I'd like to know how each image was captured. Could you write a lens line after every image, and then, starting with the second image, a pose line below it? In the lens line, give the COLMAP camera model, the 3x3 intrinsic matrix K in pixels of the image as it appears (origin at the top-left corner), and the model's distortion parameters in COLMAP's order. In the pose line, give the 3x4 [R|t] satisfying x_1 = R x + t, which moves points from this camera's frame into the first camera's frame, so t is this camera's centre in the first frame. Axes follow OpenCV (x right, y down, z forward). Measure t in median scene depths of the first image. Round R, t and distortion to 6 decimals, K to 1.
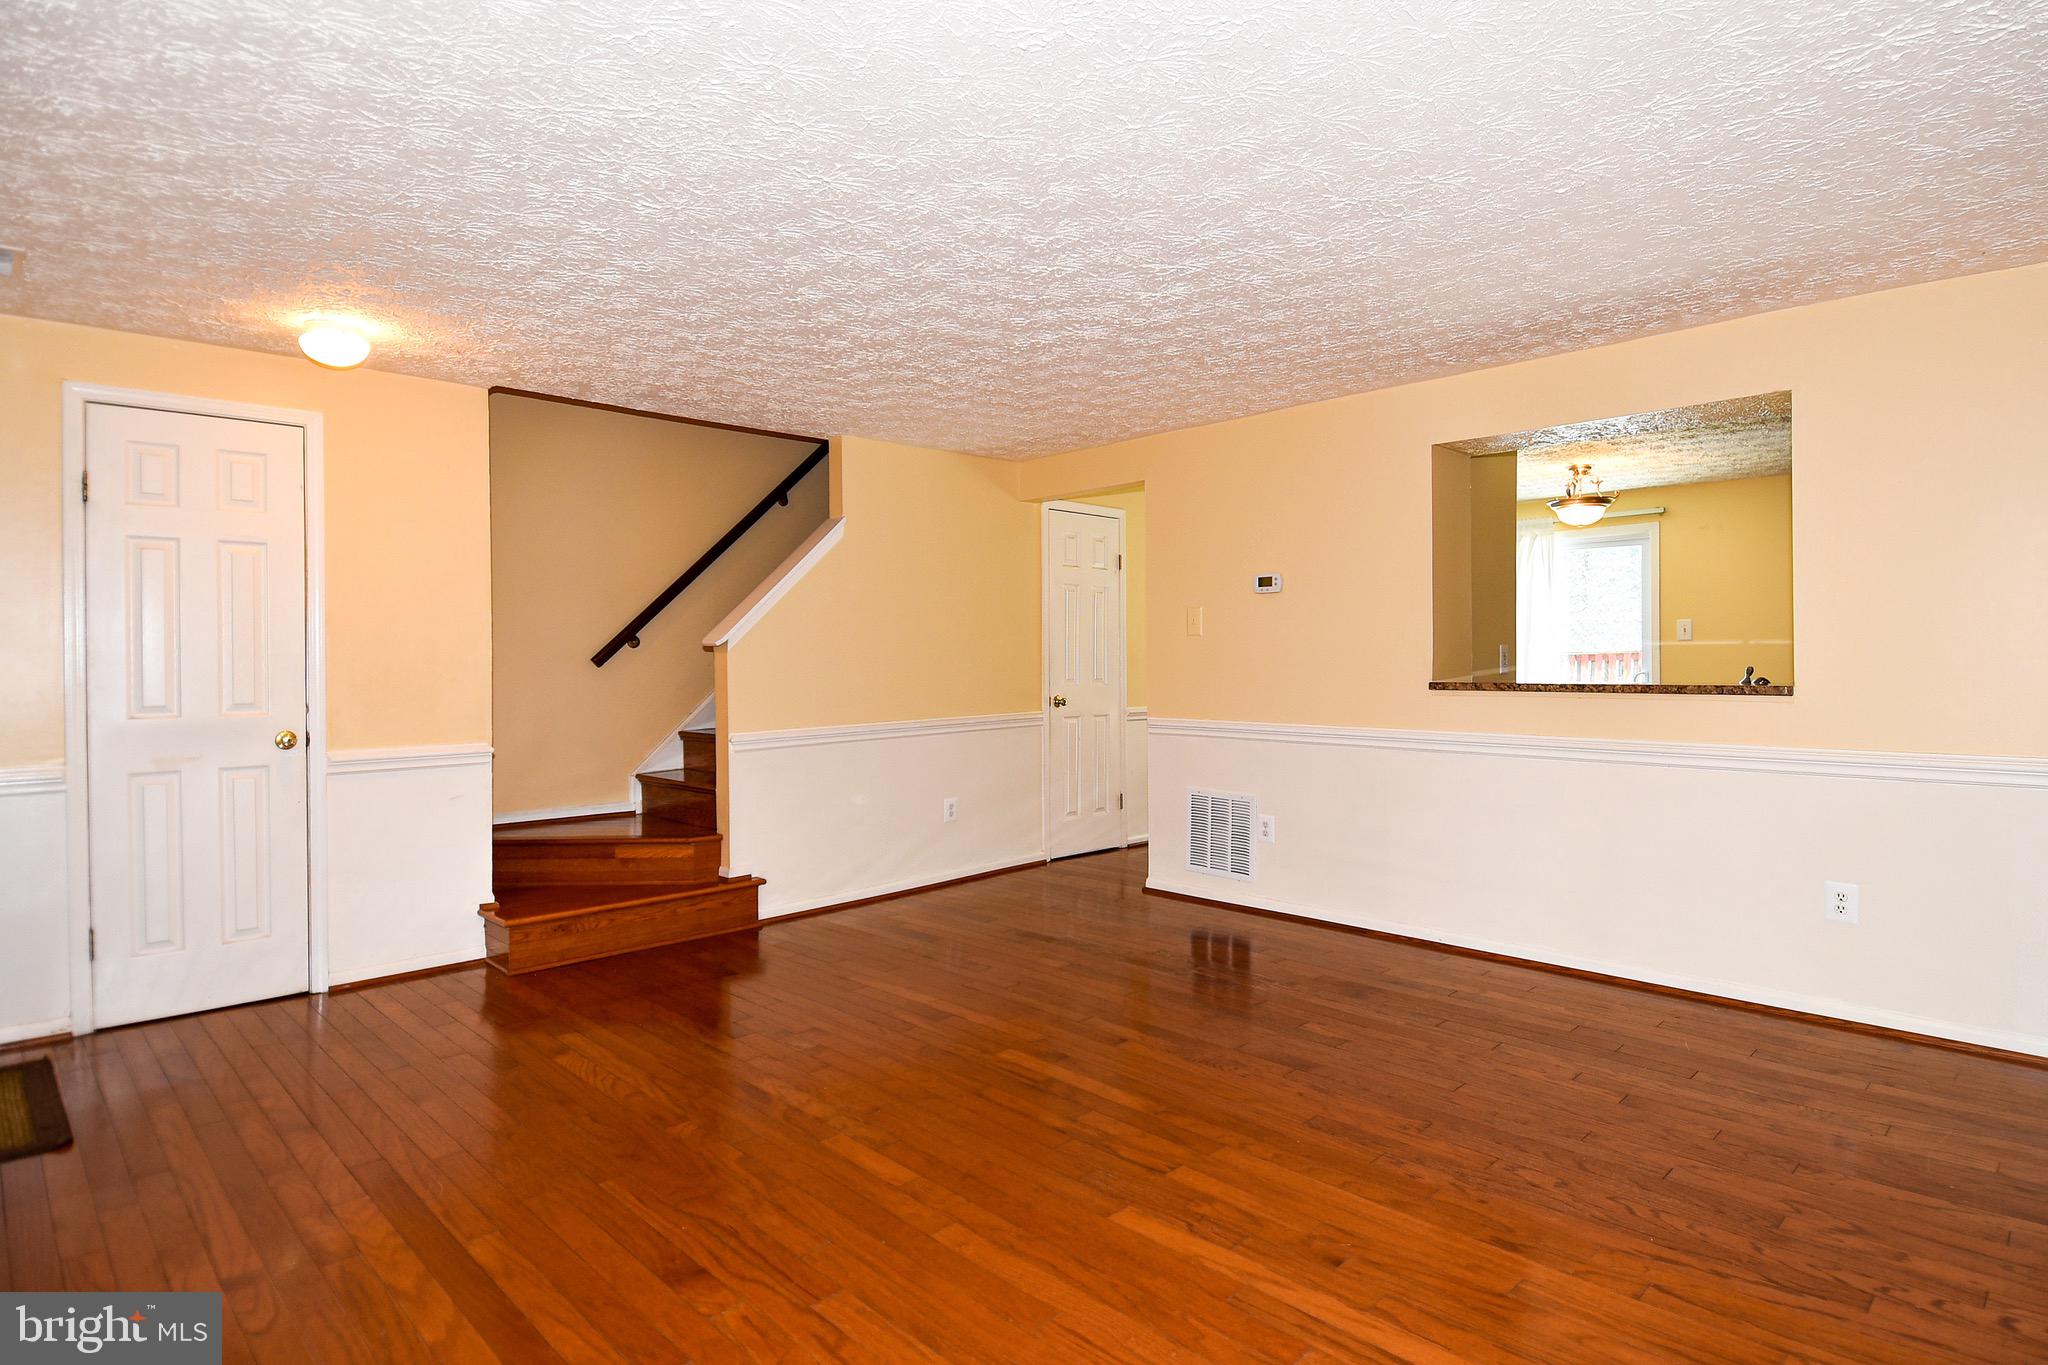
lens RADIAL K [[1070.1, 0, 1041.6], [0, 1070.1, 667.6], [0, 0, 1]] dist [0.051365, -0.056875]
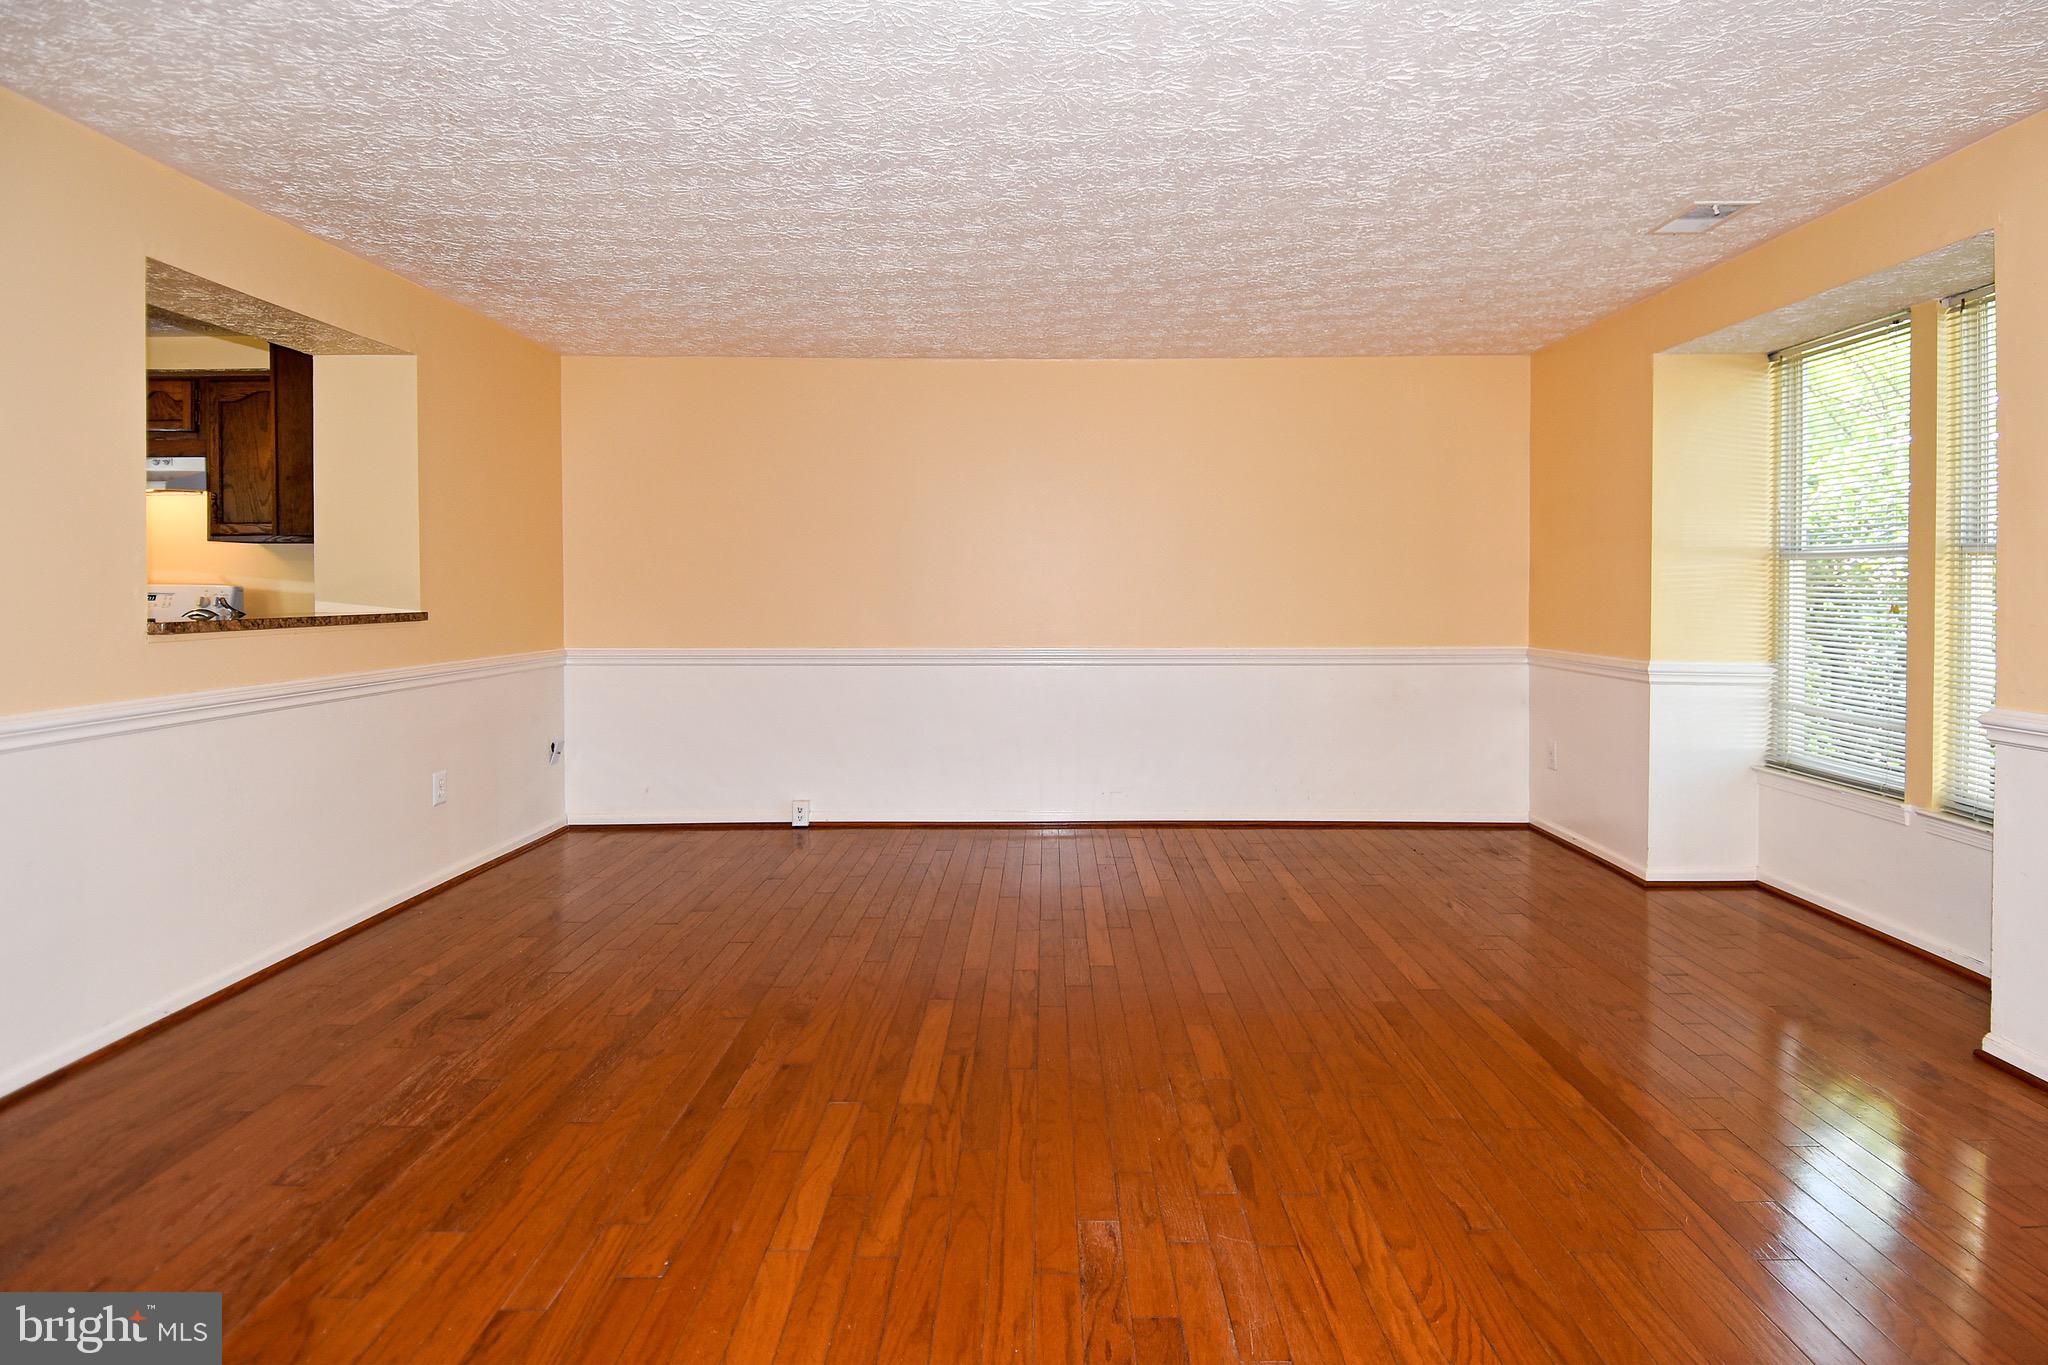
lens RADIAL K [[1058.5, 0, 1014.8], [0, 1058.5, 593.2], [0, 0, 1]] dist [0.019211, -0.000515]
pose [[-0.683018, 0.004573, 0.730387, -0.532588], [0.013070, 0.999897, 0.005962, -0.000002], [-0.730284, 0.013618, -0.683008, 1.237095]]
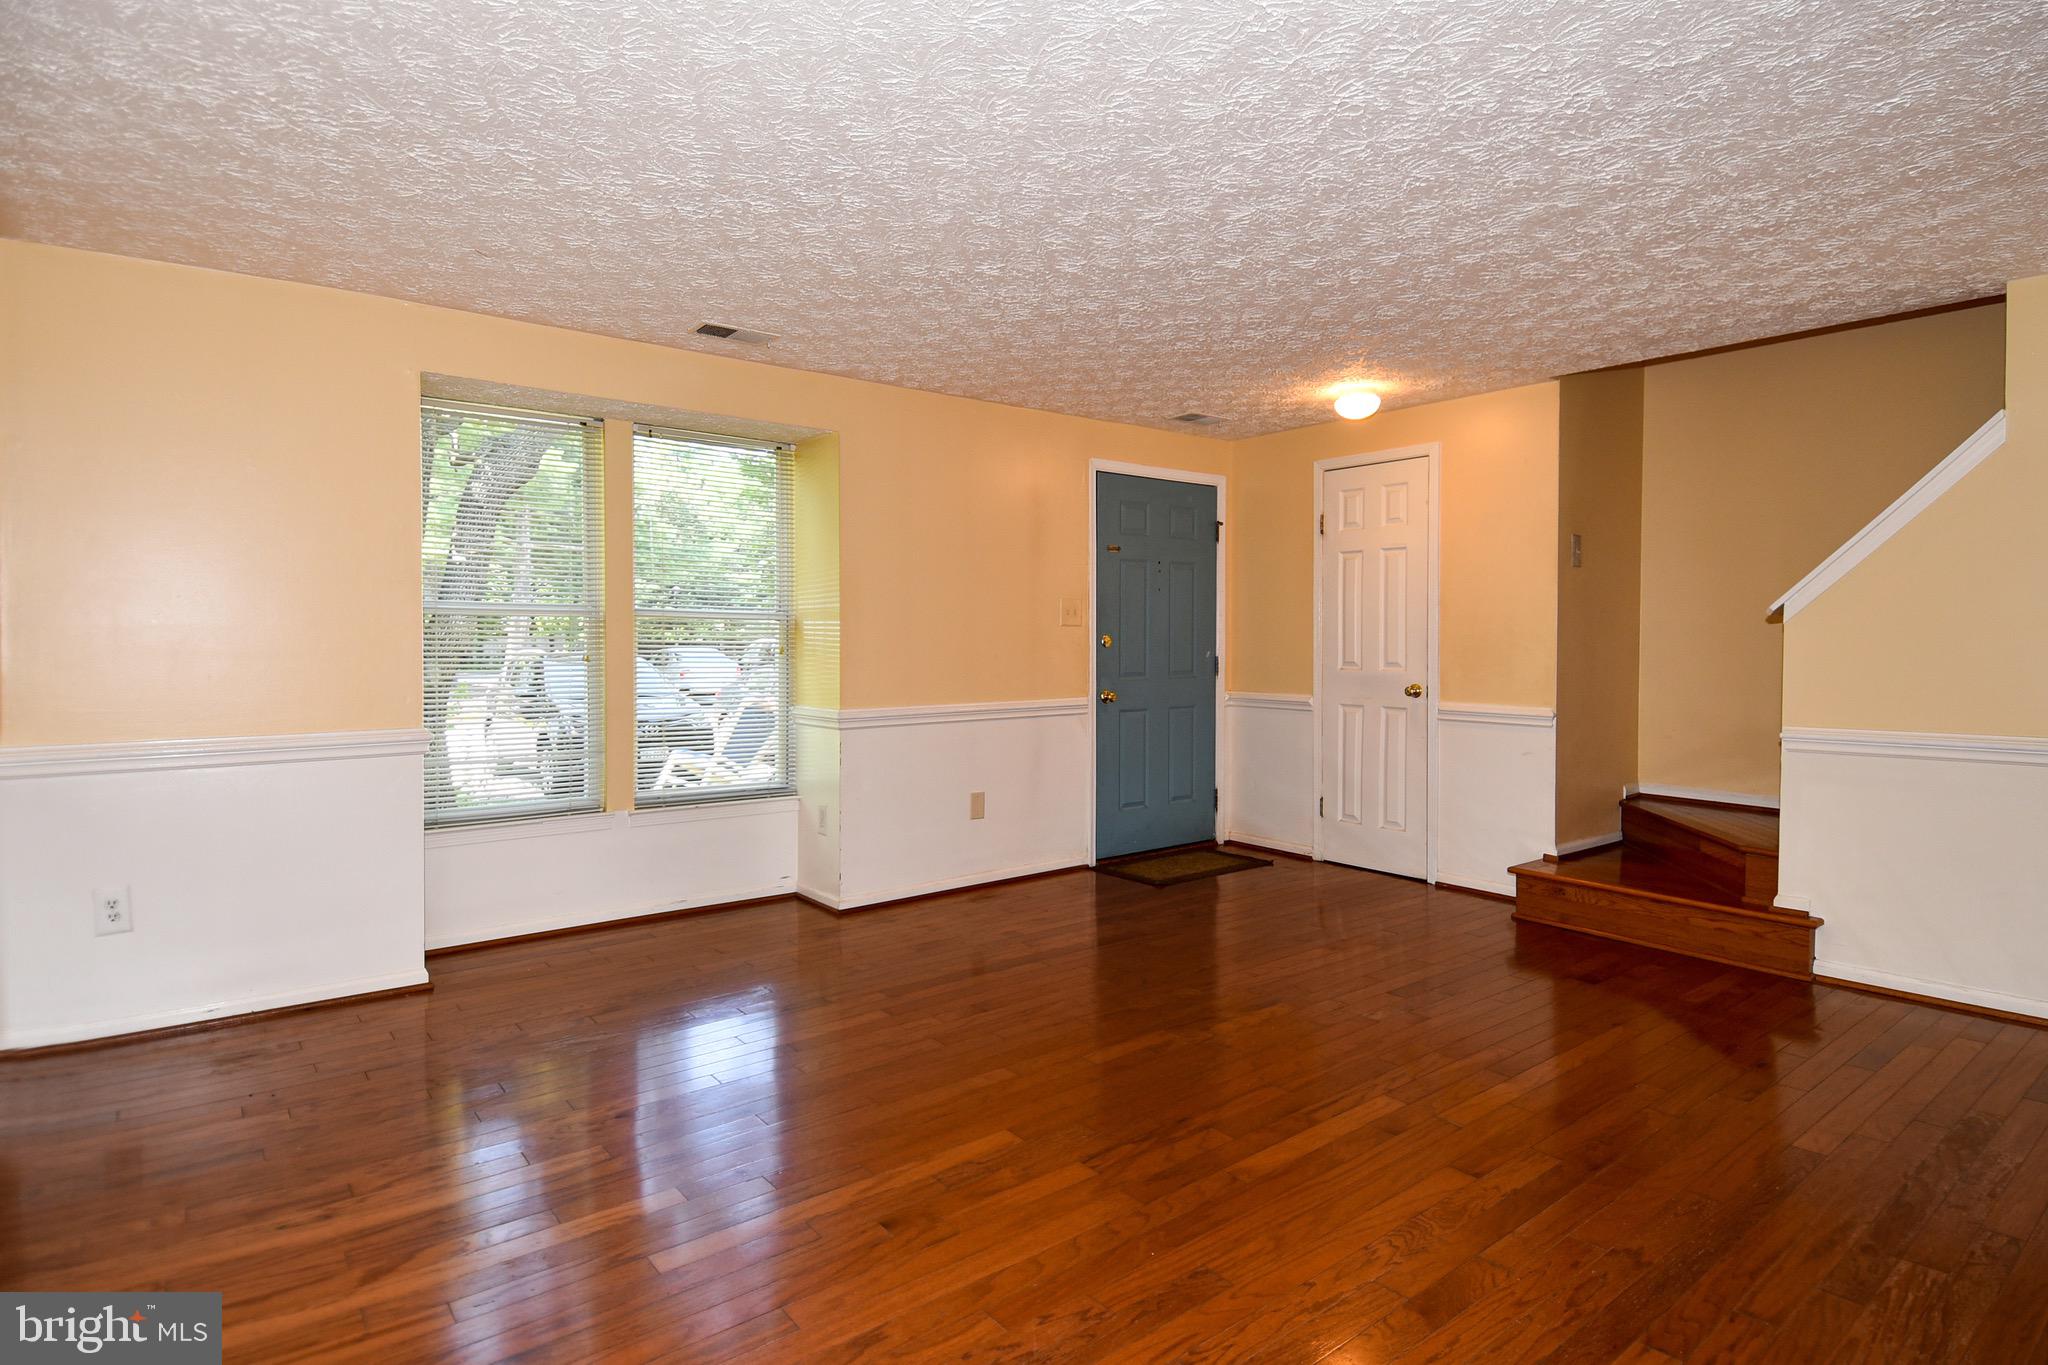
lens RADIAL K [[1109.4, 0, 1106.4], [0, 1109.4, 661.2], [0, 0, 1]] dist [0.056308, -0.067318]
pose [[-0.076731, 0.032556, -0.996520, 0.726416], [-0.007342, 0.999421, 0.033216, -0.013925], [0.997025, 0.009865, -0.076448, 0.714871]]
